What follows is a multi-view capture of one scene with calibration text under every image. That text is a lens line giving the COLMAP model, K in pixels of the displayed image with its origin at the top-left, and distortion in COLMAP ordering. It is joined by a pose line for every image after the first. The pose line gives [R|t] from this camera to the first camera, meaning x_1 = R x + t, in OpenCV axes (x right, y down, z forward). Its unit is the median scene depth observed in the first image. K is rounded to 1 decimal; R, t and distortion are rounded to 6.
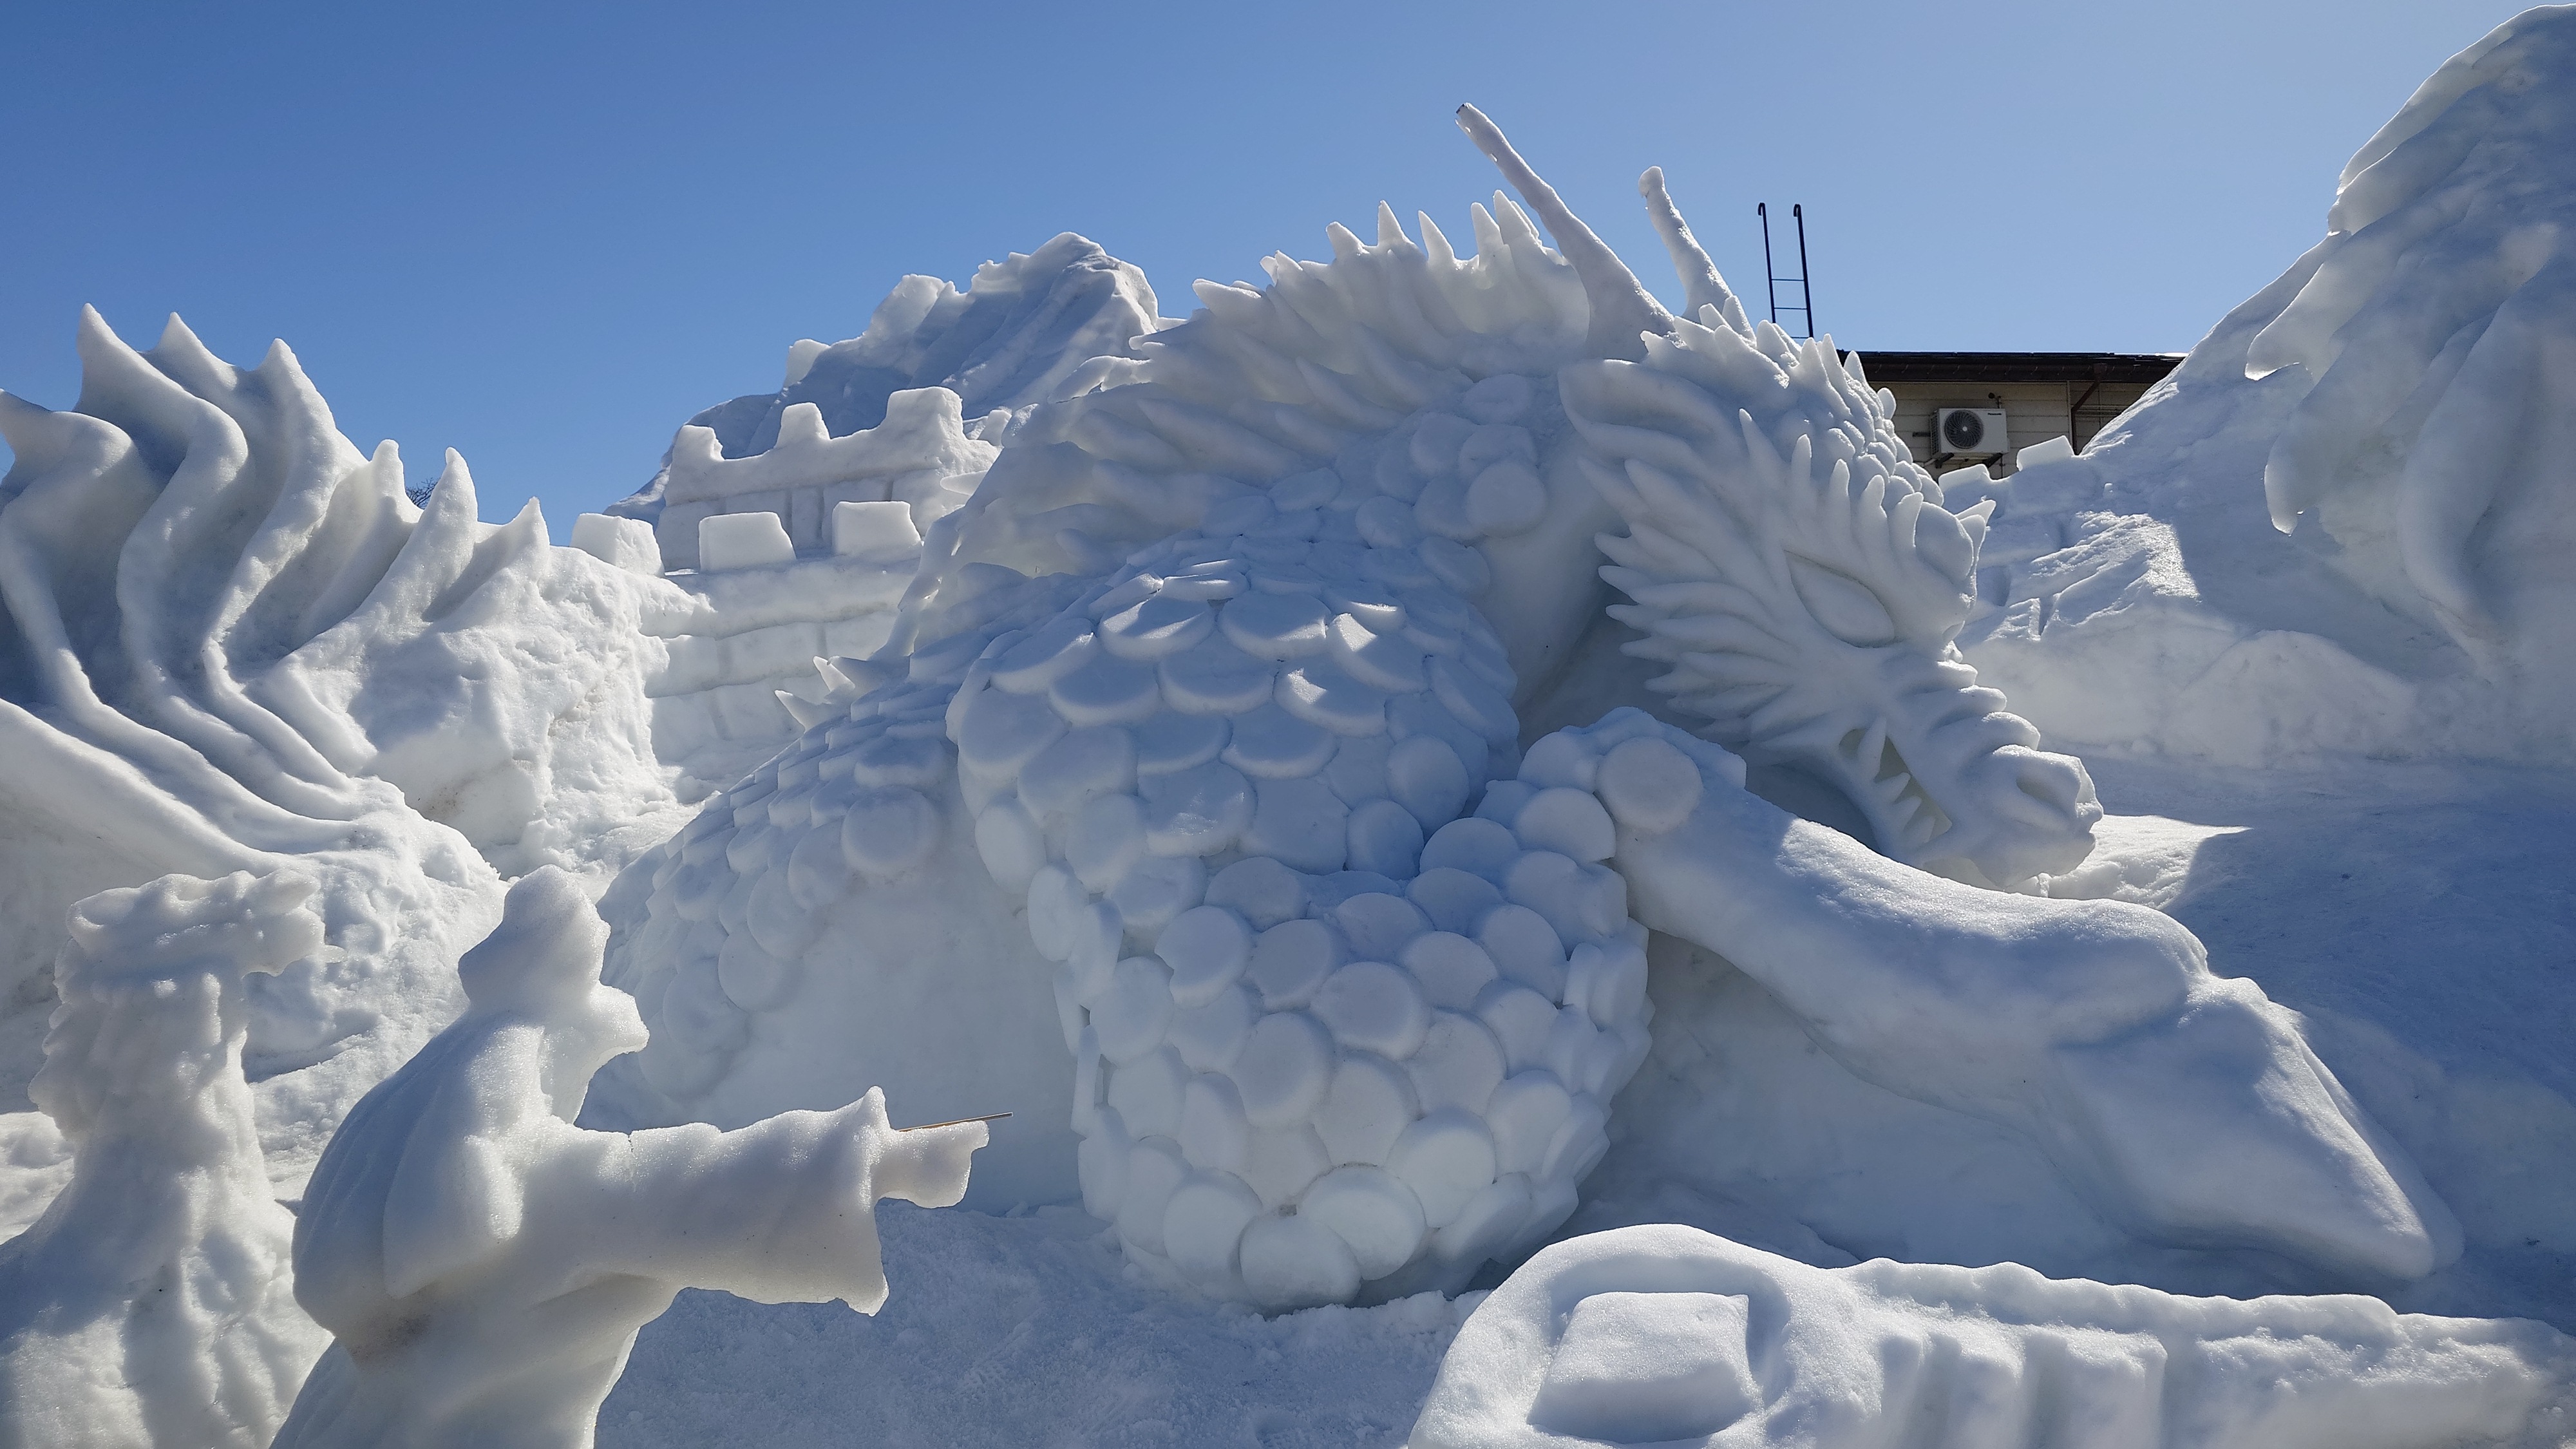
lens RADIAL K [[1811.6, 0, 1282.6], [0, 1811.6, 719.1], [0, 0, 1]] dist [-0.007445, 0.005425]
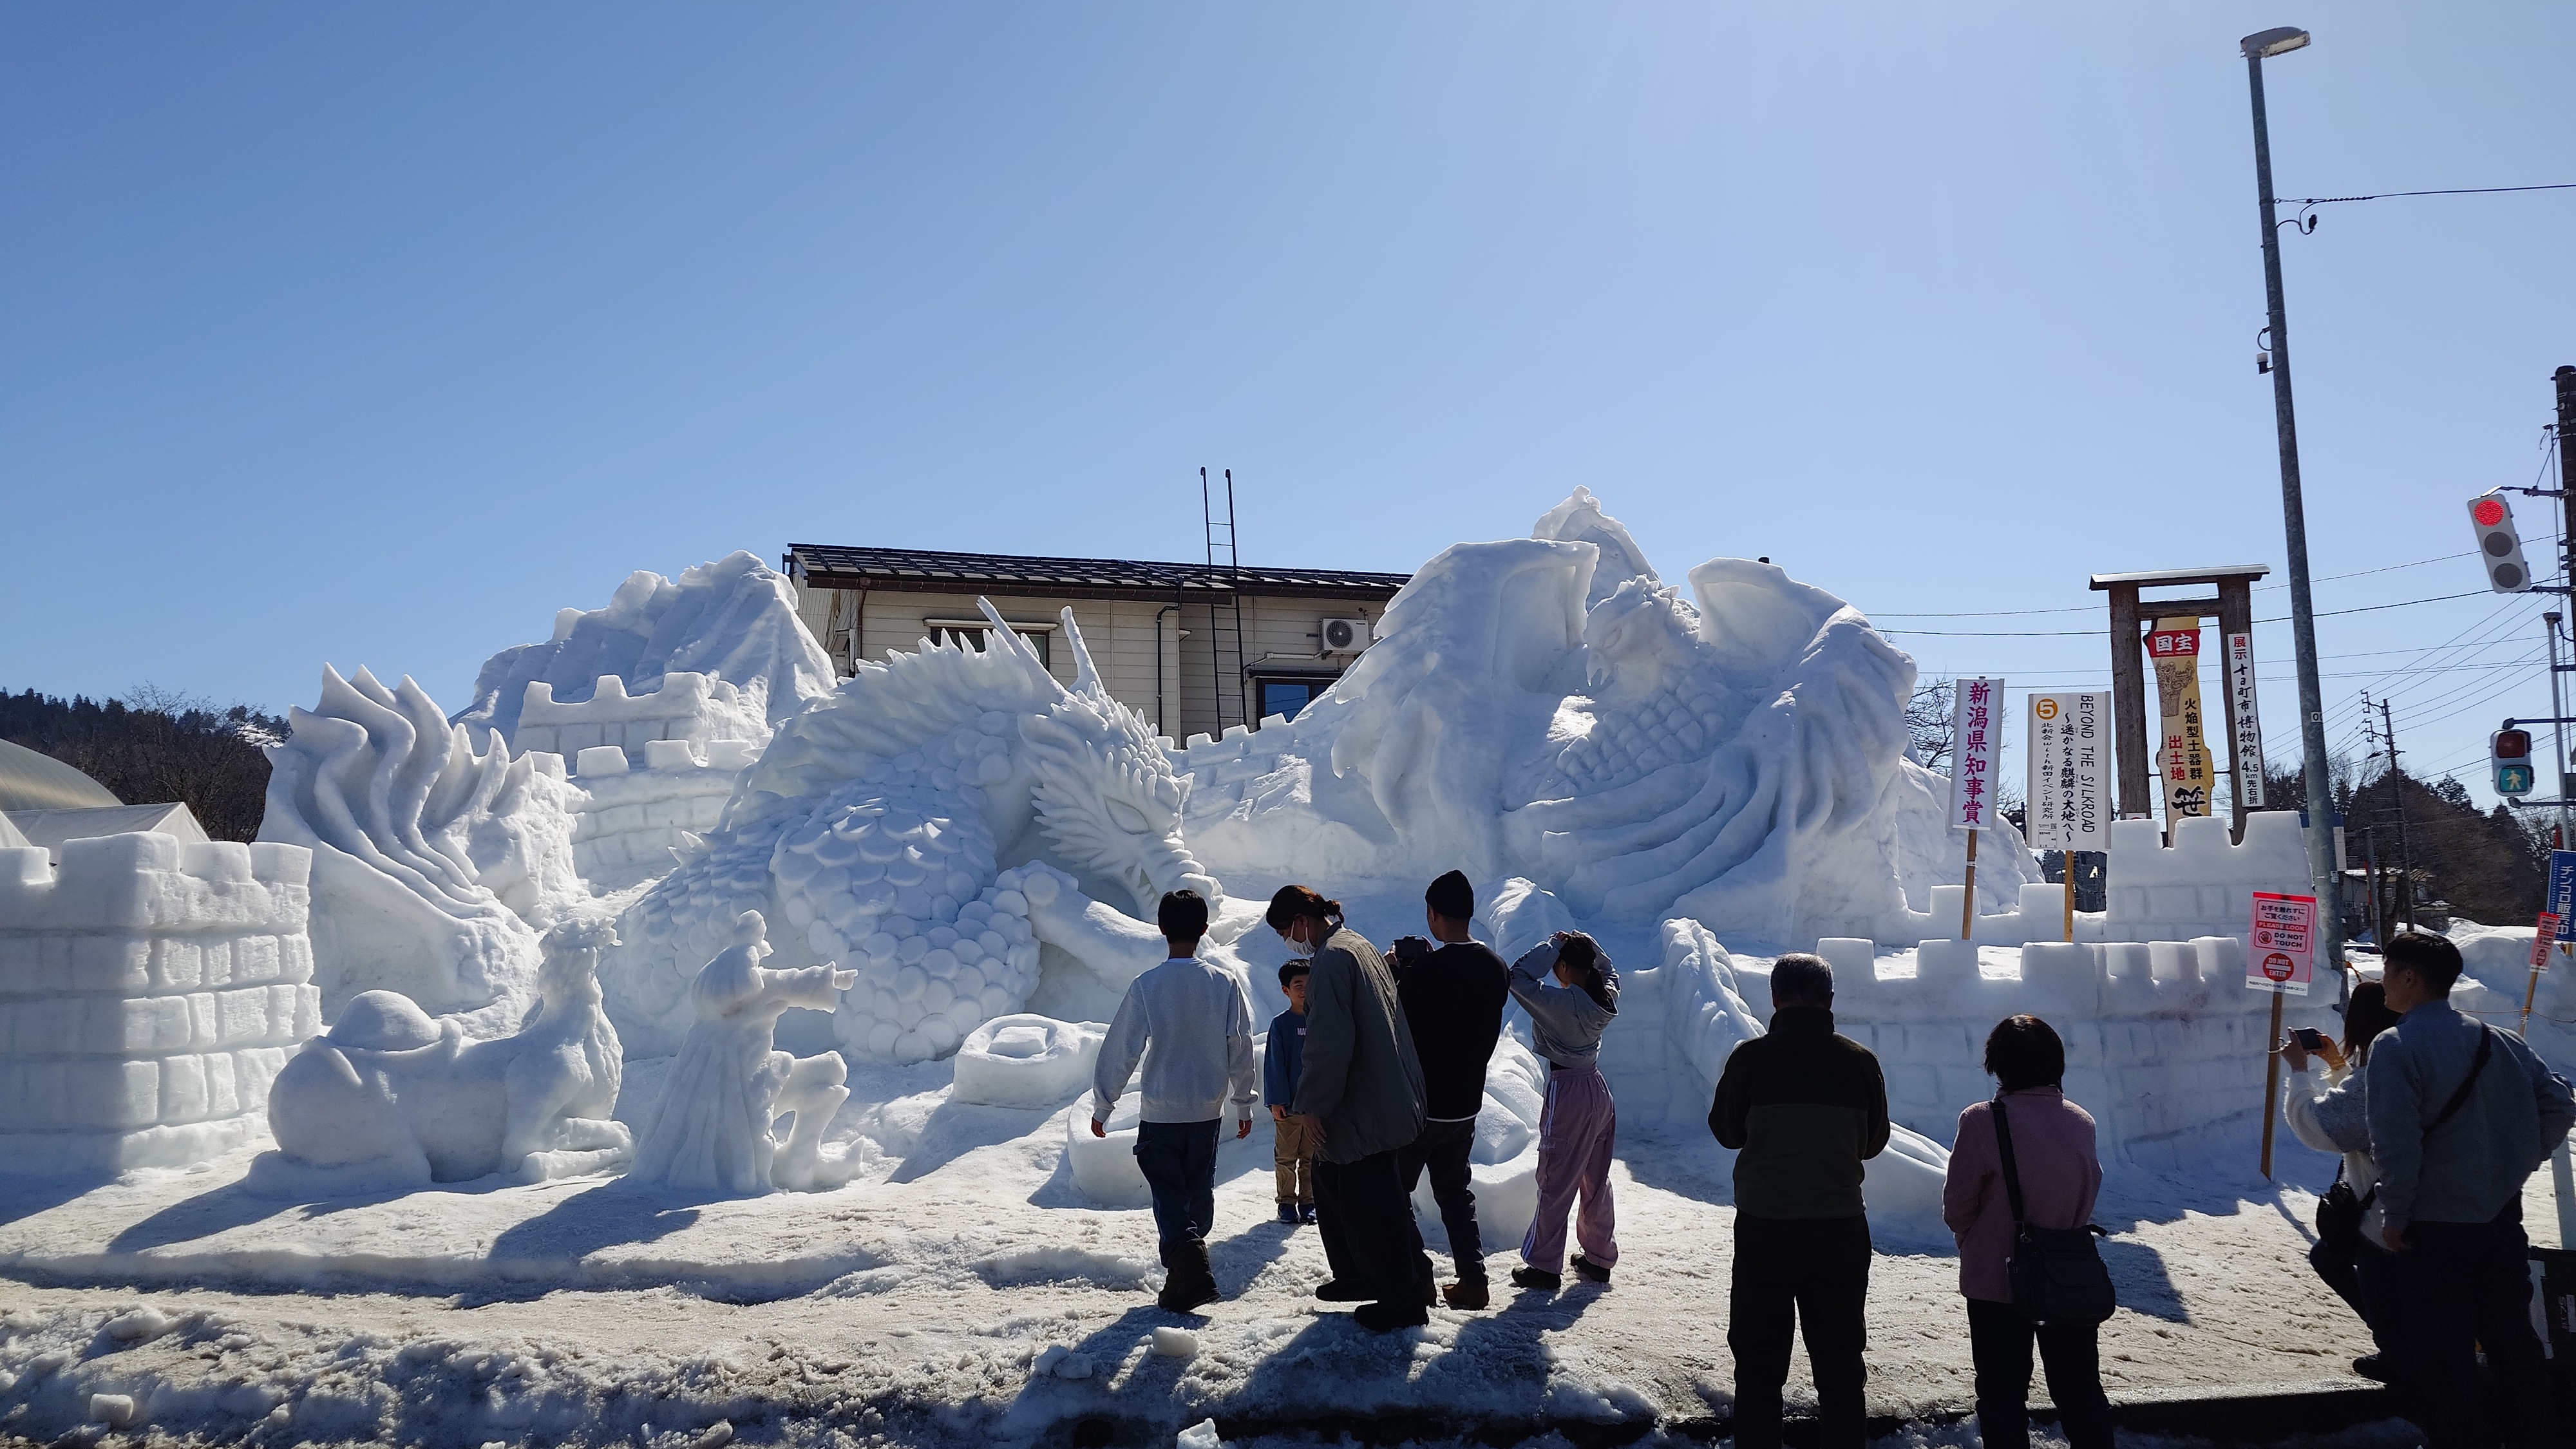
lens RADIAL K [[1811.6, 0, 1276.6], [0, 1811.6, 733.7], [0, 0, 1]] dist [-0.007445, 0.005425]
pose [[0.966818, 0.020963, 0.254604, -0.126825], [-0.009508, 0.998890, -0.046139, -0.060795], [-0.255289, 0.042188, 0.965944, -1.408381]]
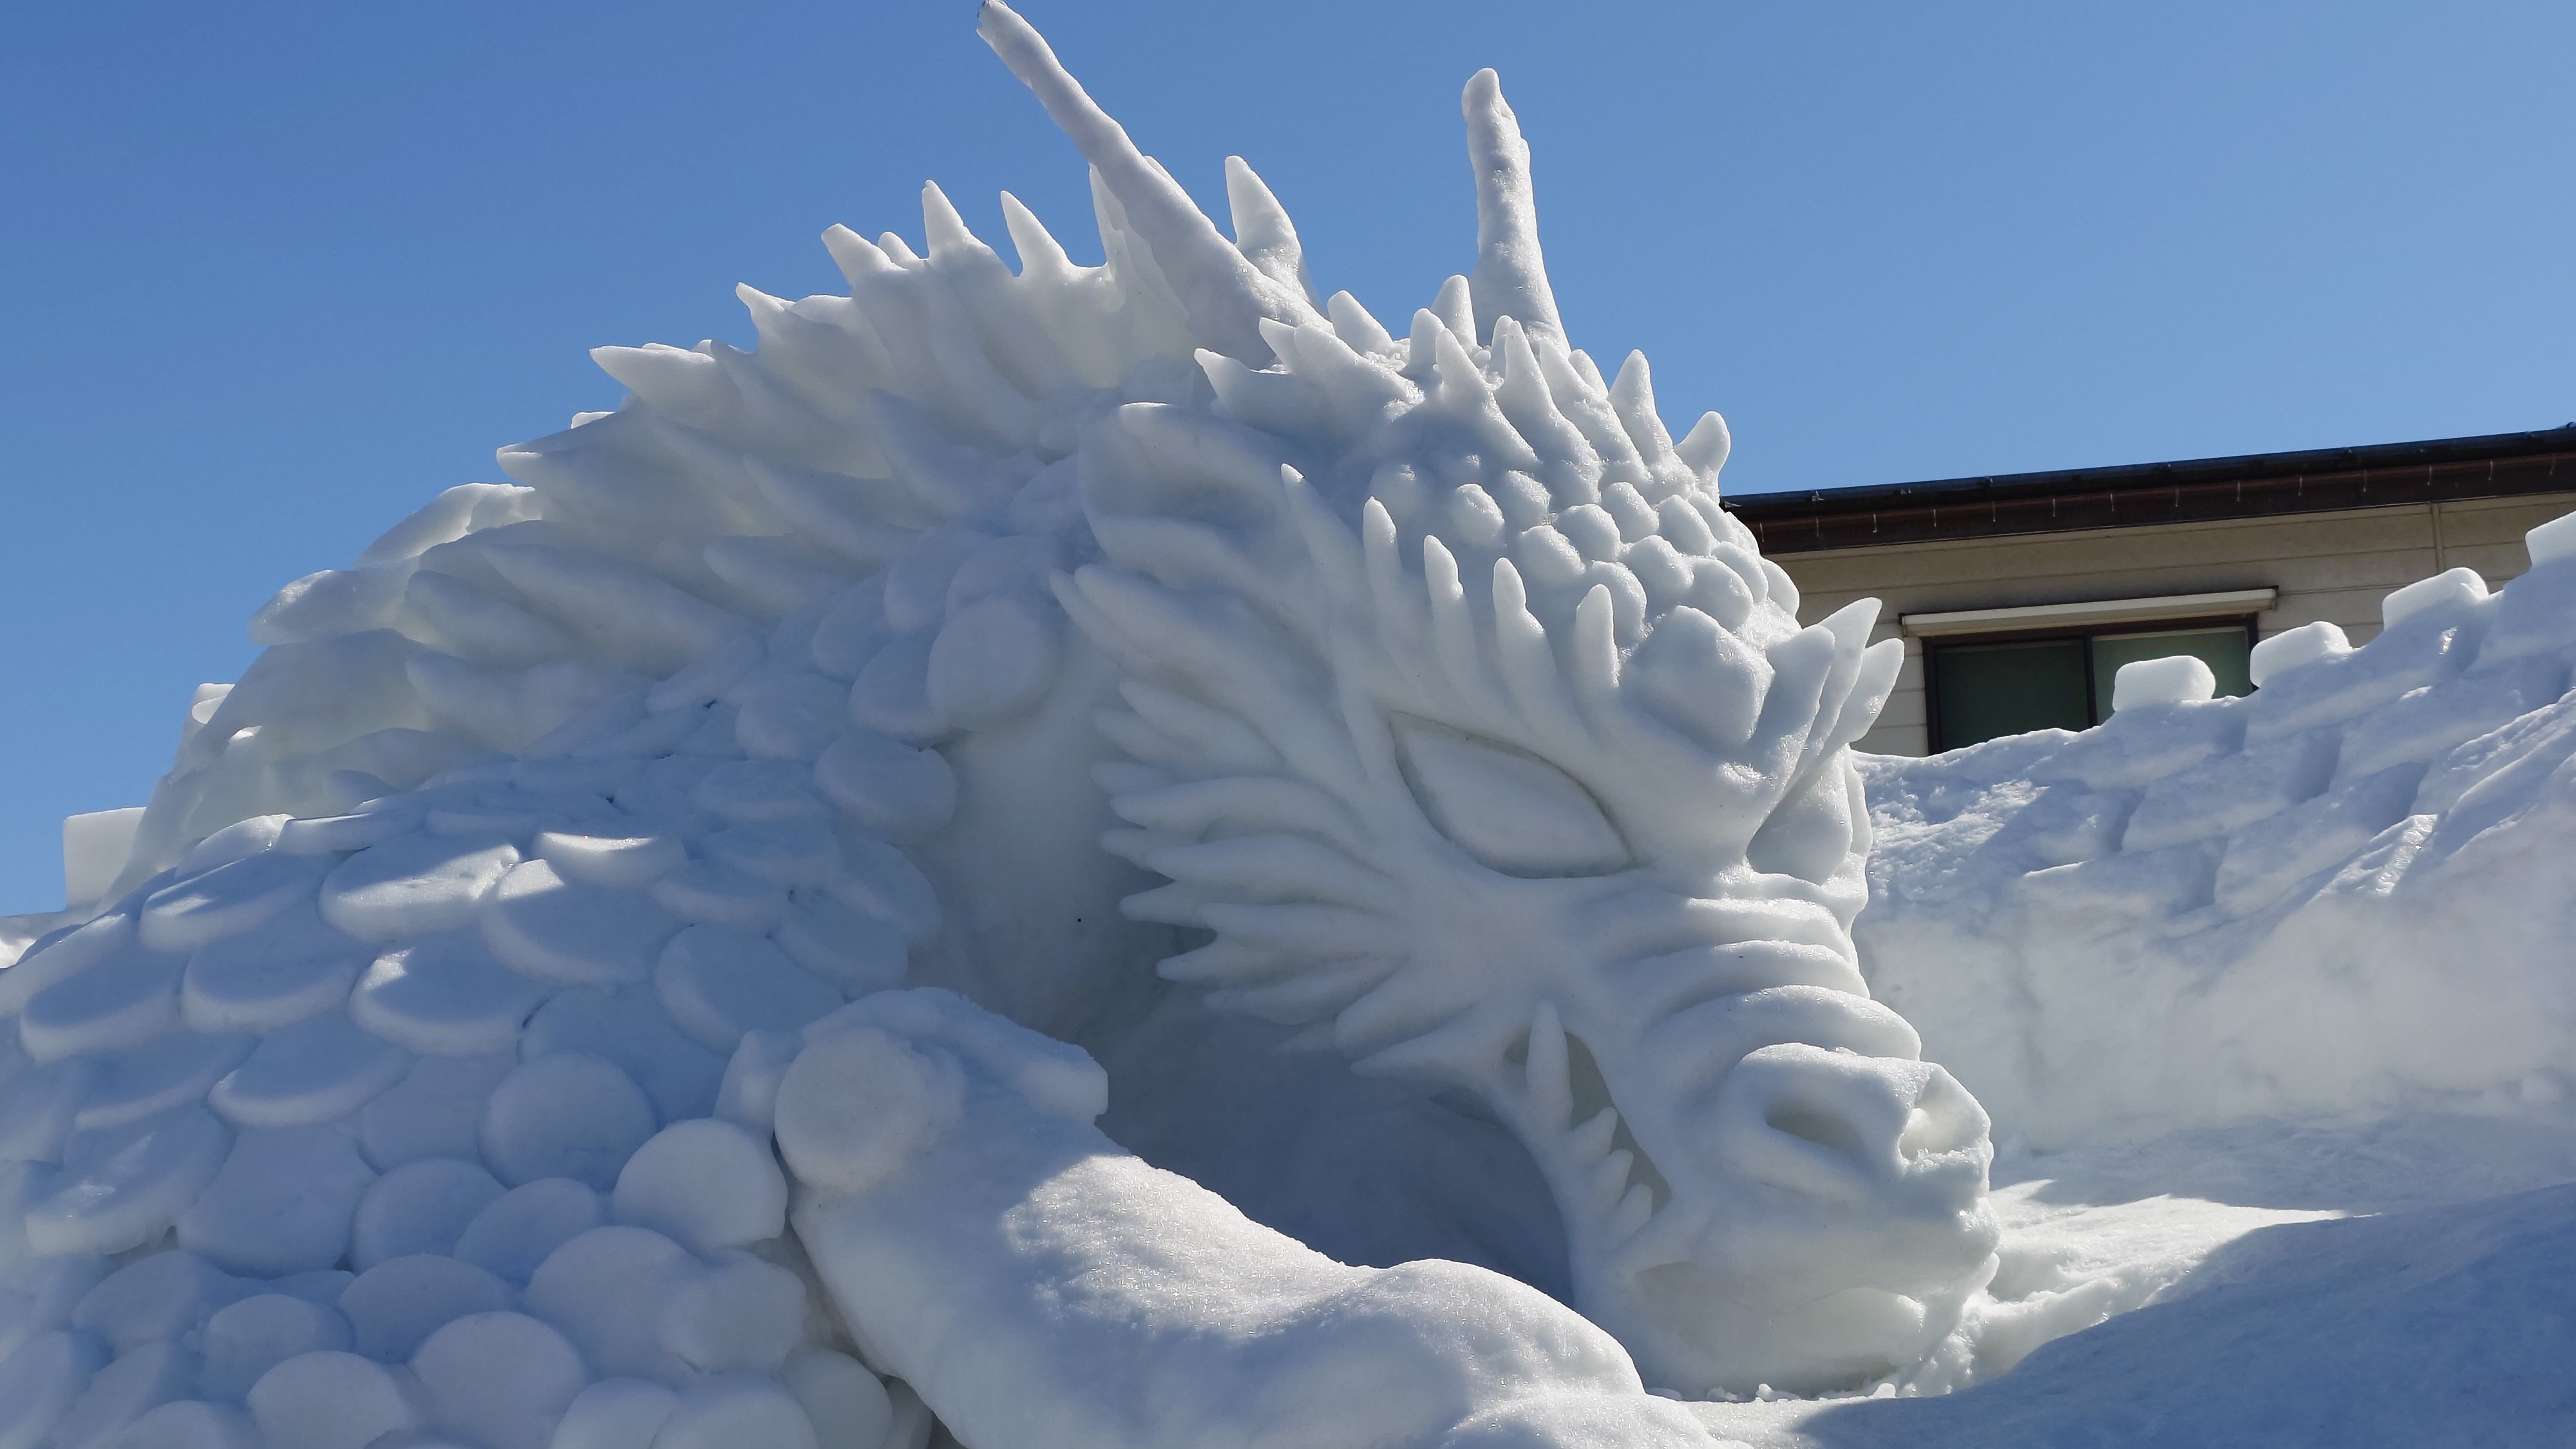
lens RADIAL K [[3617.1, 0, 1251.5], [0, 3617.1, 700.4], [0, 0, 1]] dist [-0.007243, 0.000000]
pose [[0.964311, -0.070977, -0.255081, 0.481676], [0.028109, 0.985399, -0.167925, 0.080453], [0.263275, 0.154761, 0.952226, -0.046974]]
